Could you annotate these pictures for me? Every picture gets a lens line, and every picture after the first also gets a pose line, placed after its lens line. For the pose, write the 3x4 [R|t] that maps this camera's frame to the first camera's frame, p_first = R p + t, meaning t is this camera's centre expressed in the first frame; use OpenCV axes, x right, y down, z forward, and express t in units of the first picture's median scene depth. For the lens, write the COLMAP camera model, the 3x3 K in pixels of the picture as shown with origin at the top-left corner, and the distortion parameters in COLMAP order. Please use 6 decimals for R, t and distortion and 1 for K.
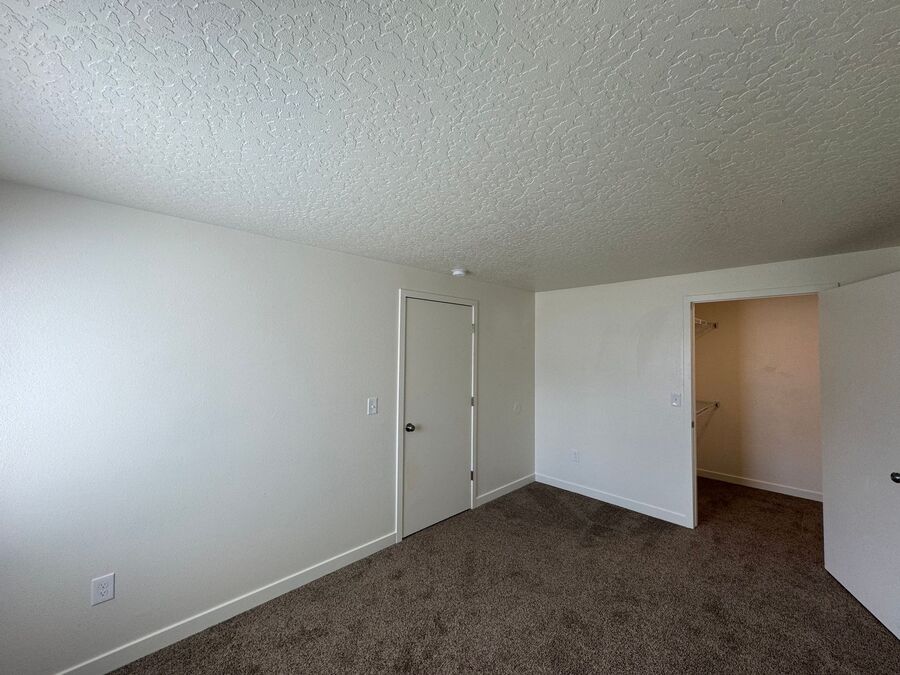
lens RADIAL K [[359.1, 0, 450.0], [0, 359.1, 337.5], [0, 0, 1]] dist [-0.001299, 0.000377]
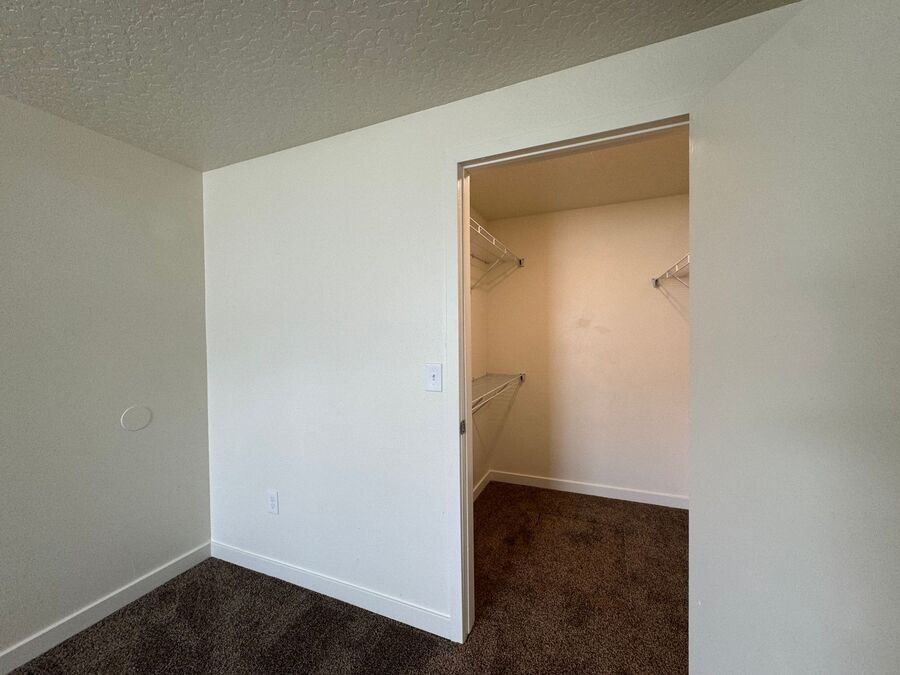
lens RADIAL K [[359.1, 0, 450.0], [0, 359.1, 337.5], [0, 0, 1]] dist [-0.001299, 0.000377]
pose [[0.921782, -0.026009, 0.386835, 0.393041], [0.005274, 0.998496, 0.054566, 0.079752], [-0.387673, -0.048258, 0.920533, 0.471866]]
